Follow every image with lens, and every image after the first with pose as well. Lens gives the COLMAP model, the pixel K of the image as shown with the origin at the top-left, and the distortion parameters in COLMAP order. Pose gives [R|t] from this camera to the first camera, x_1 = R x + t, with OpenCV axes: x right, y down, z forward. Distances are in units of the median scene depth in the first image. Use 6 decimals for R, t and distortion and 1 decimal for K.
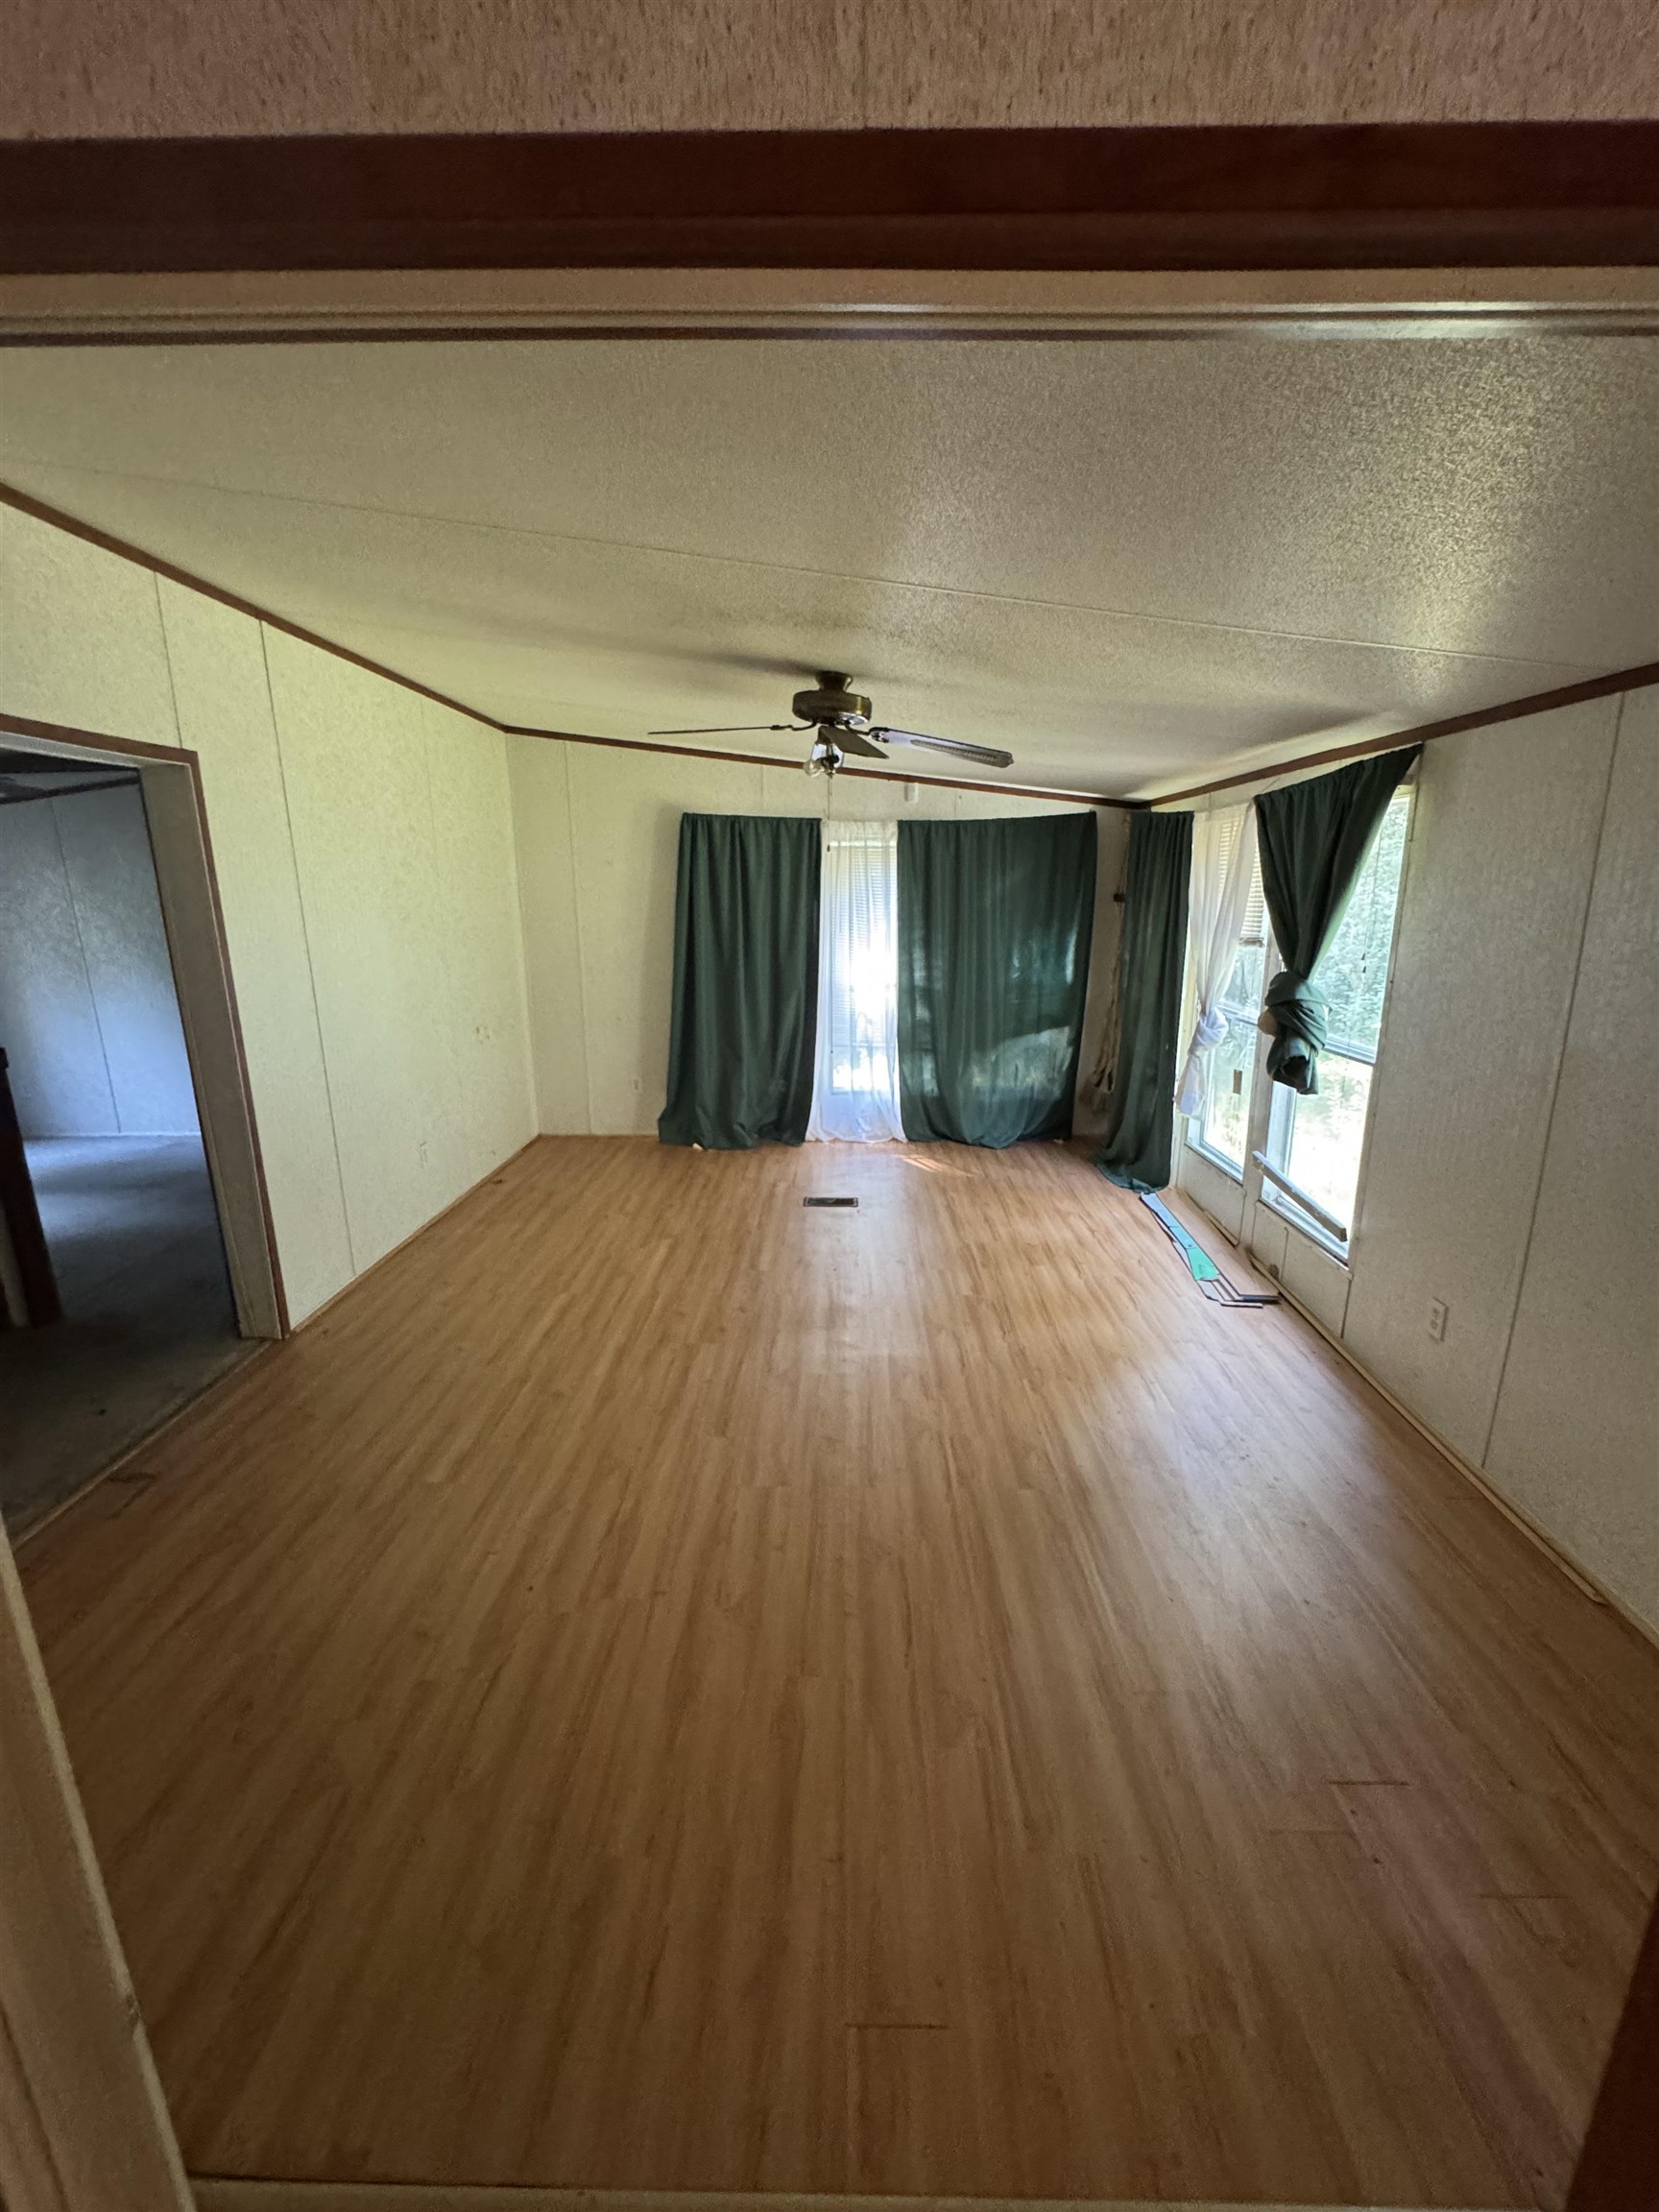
lens RADIAL K [[891.2, 0, 828.5], [0, 891.2, 1104.3], [0, 0, 1]] dist [-0.002254, -0.000096]
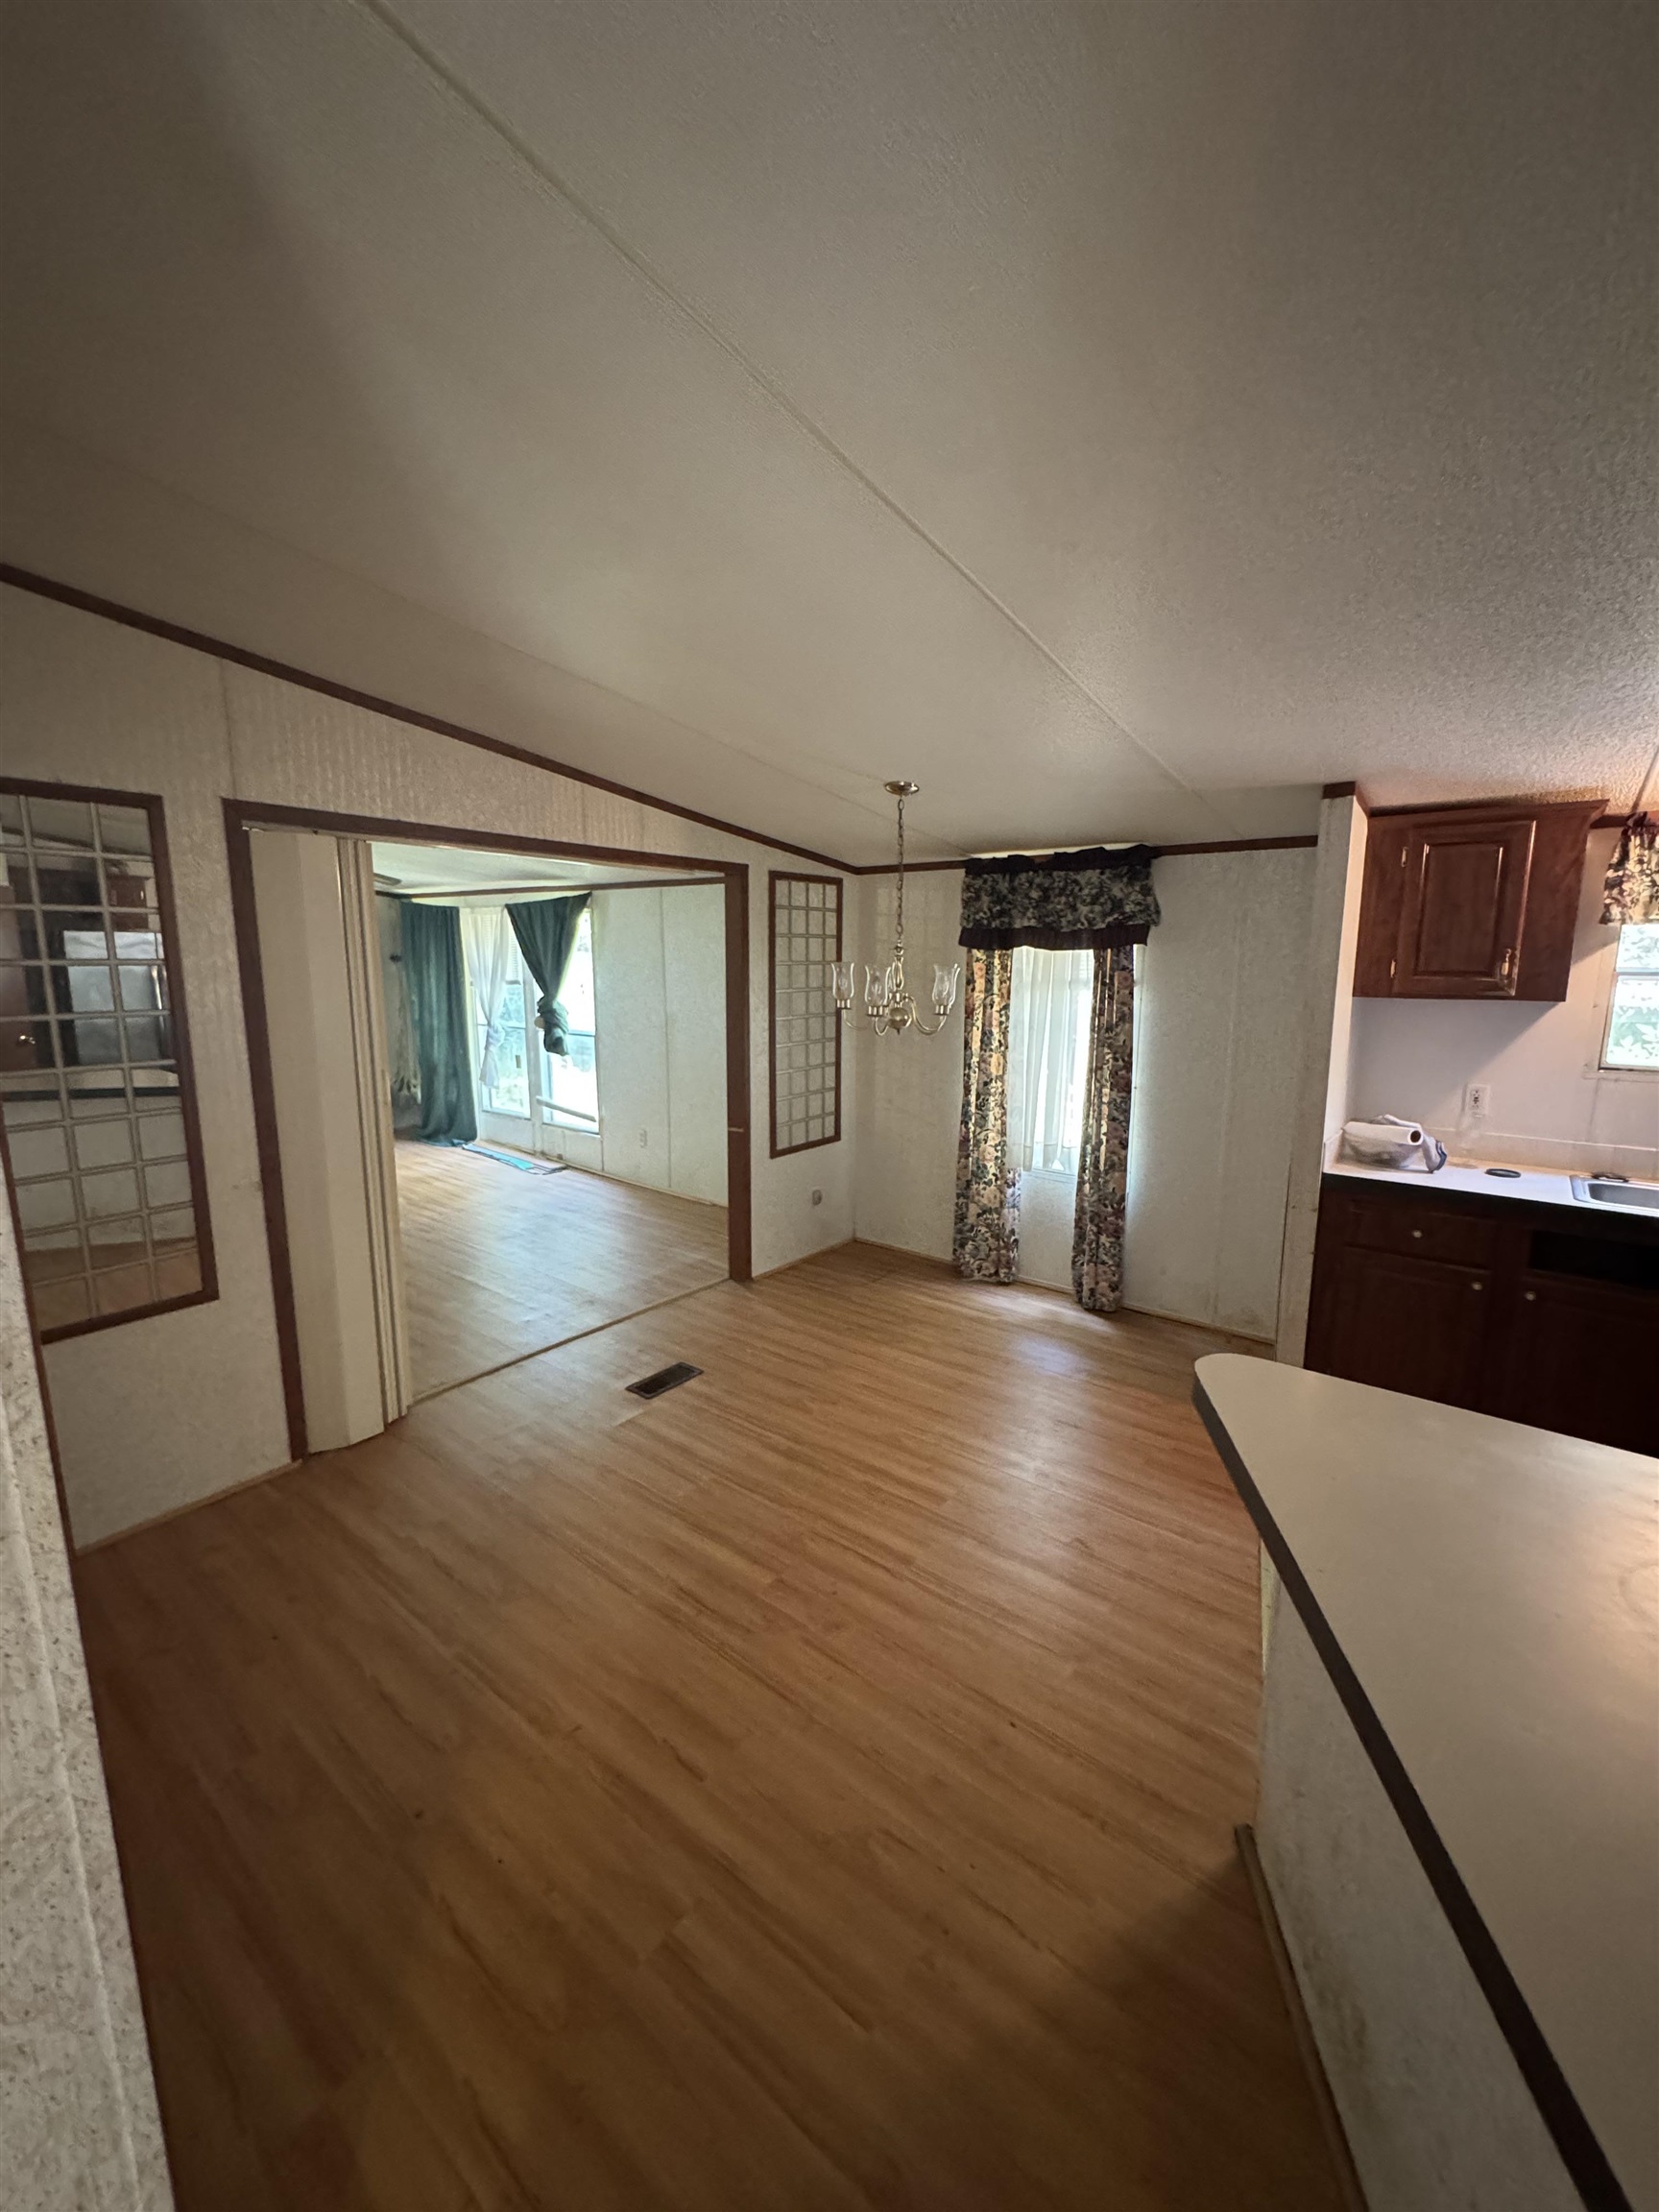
lens RADIAL K [[891.2, 0, 828.4], [0, 891.2, 1100.3], [0, 0, 1]] dist [-0.002254, -0.000096]
pose [[0.609889, -0.128884, 0.781936, -0.623268], [0.181357, 0.983202, 0.020605, 0.141010], [-0.771457, 0.129243, 0.623018, -0.632175]]
